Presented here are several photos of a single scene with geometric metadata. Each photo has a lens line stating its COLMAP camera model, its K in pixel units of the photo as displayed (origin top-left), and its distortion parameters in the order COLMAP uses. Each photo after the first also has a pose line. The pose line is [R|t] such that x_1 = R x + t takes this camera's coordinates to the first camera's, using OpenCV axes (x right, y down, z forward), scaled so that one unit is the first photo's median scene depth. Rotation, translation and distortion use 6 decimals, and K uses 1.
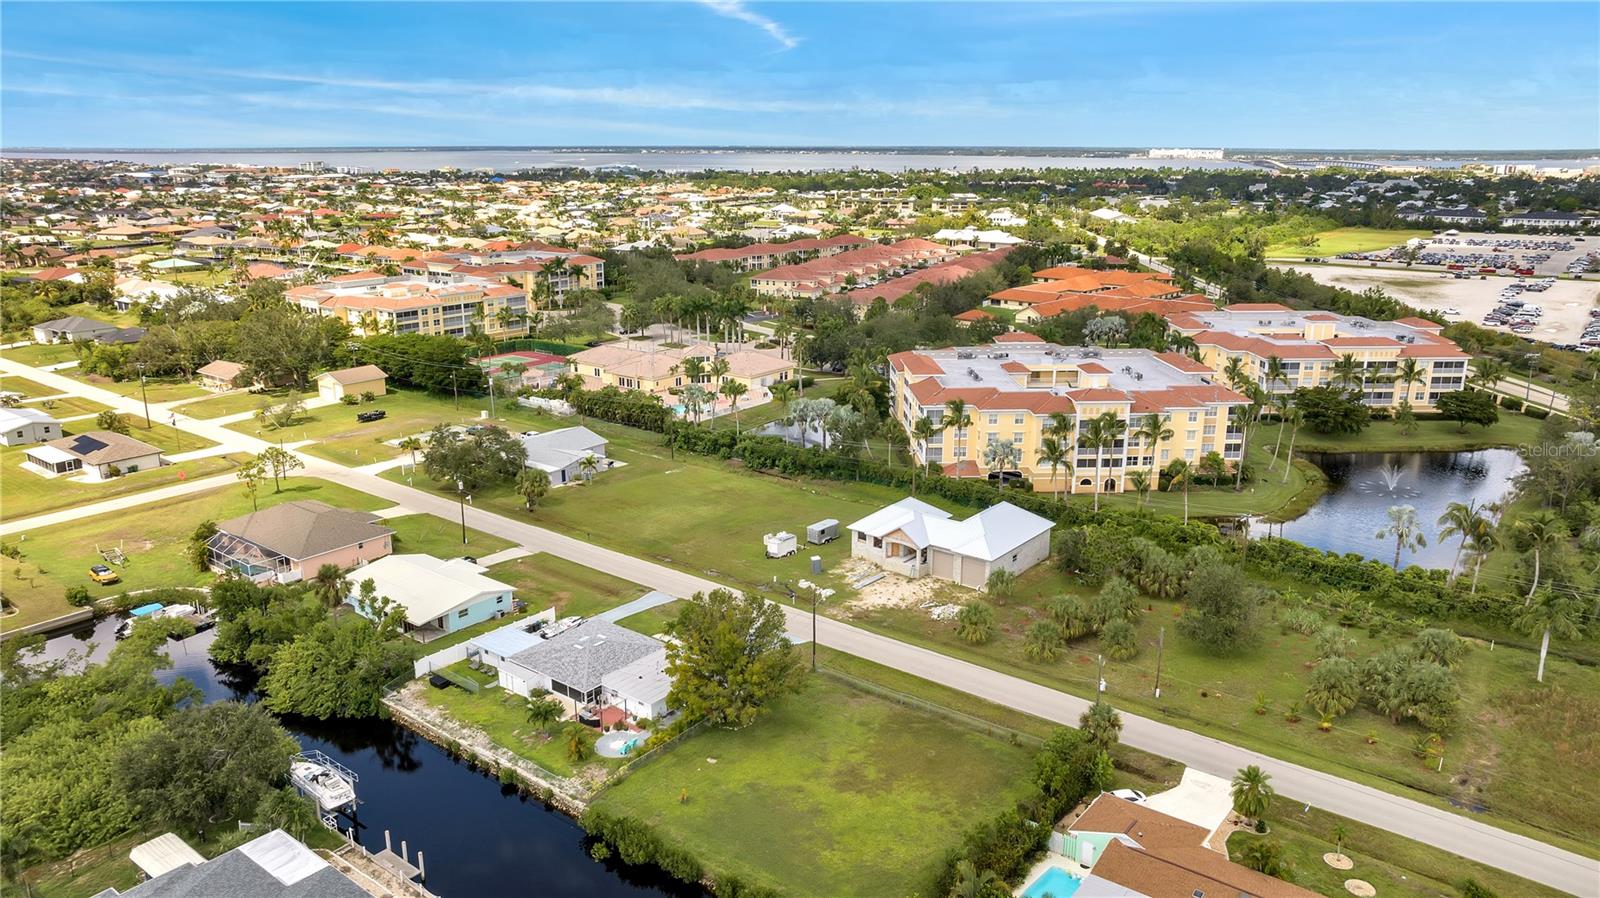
lens RADIAL K [[1120.9, 0, 800.0], [0, 1120.9, 449.0], [0, 0, 1]] dist [-0.004267, -0.000366]
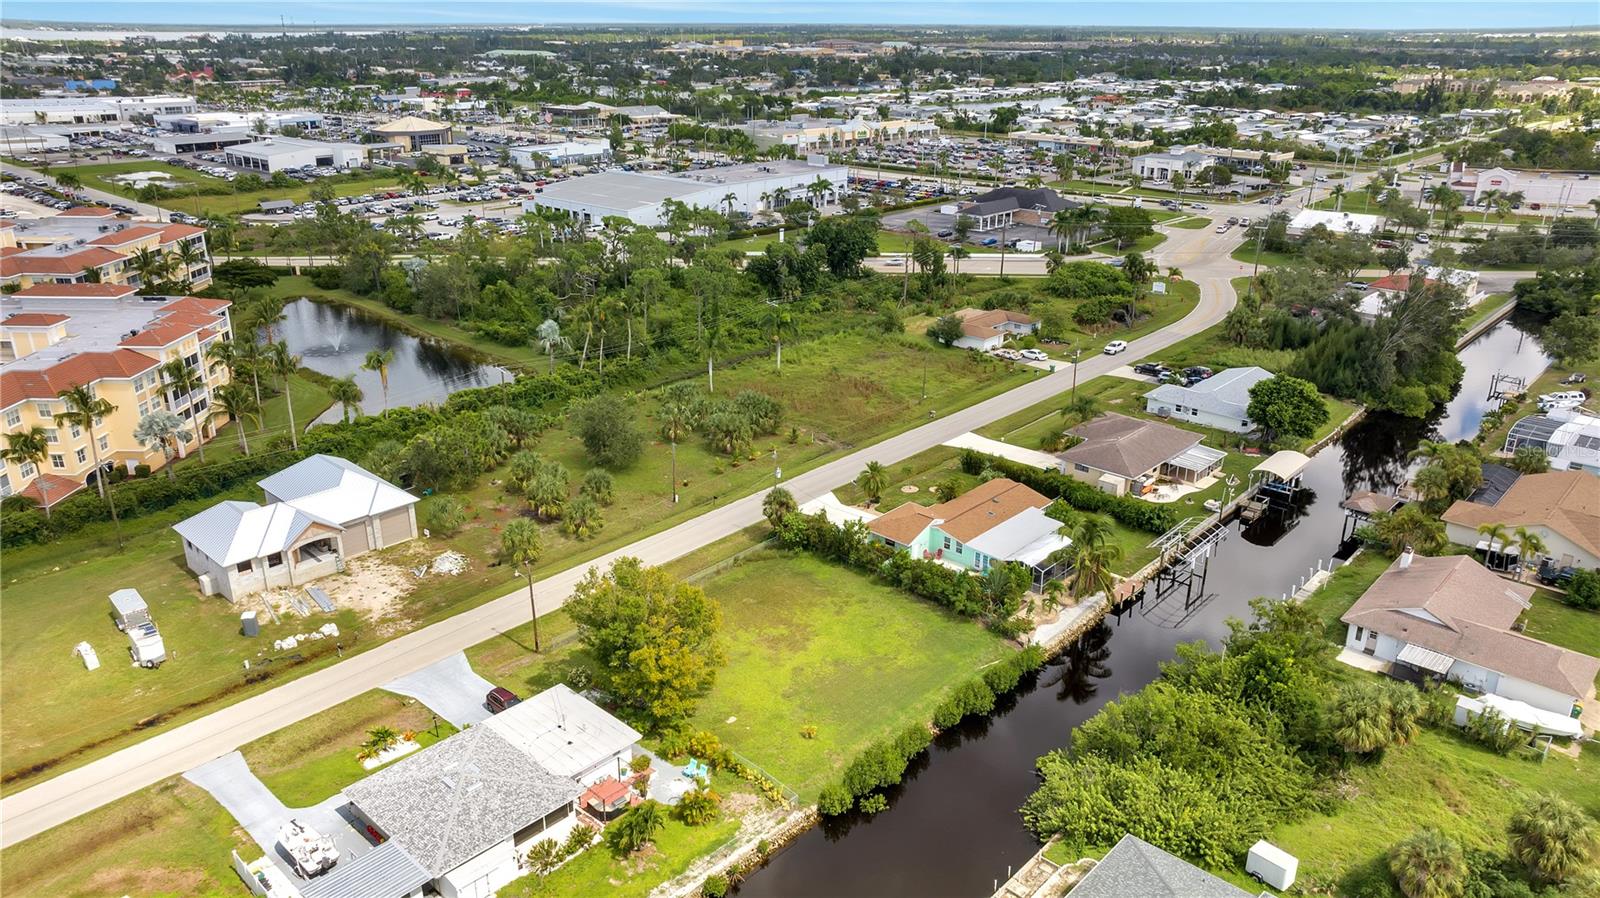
lens RADIAL K [[1120.9, 0, 800.0], [0, 1120.9, 449.0], [0, 0, 1]] dist [-0.004267, -0.000366]
pose [[0.083372, -0.357764, 0.930083, -0.646120], [0.259921, 0.908832, 0.326290, -0.155400], [-0.962024, 0.214544, 0.168762, 0.576106]]
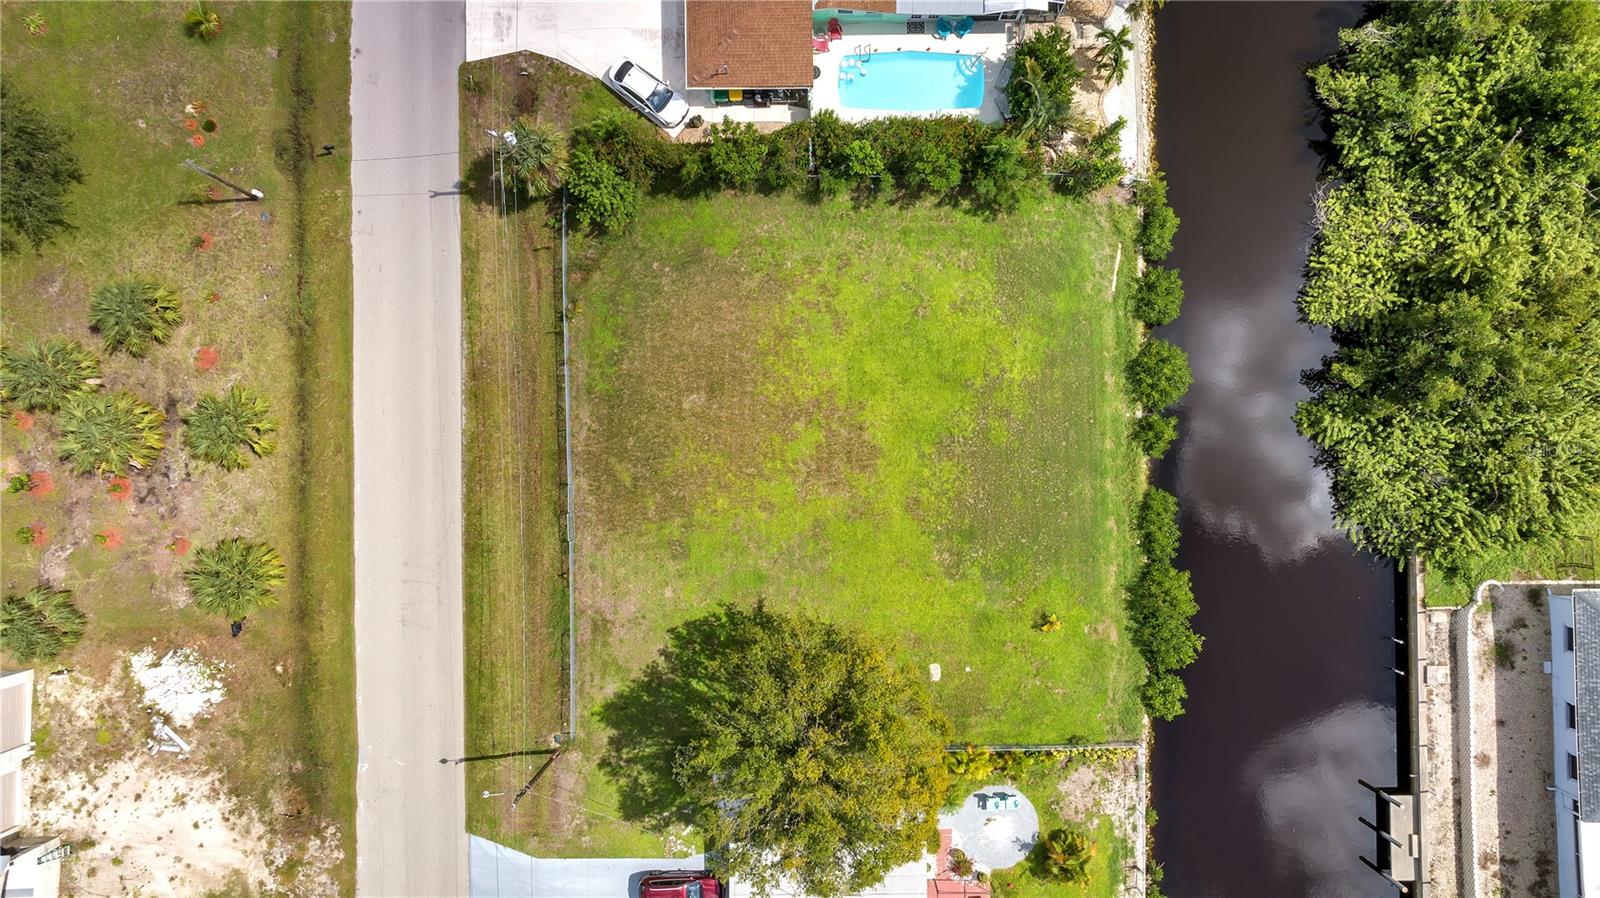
lens RADIAL K [[1120.9, 0, 800.0], [0, 1120.9, 449.0], [0, 0, 1]] dist [-0.004267, -0.000366]
pose [[-0.626741, -0.779051, 0.016574, 0.038654], [0.227653, -0.162721, 0.960050, -0.233758], [-0.745231, 0.605476, 0.279337, 0.625312]]
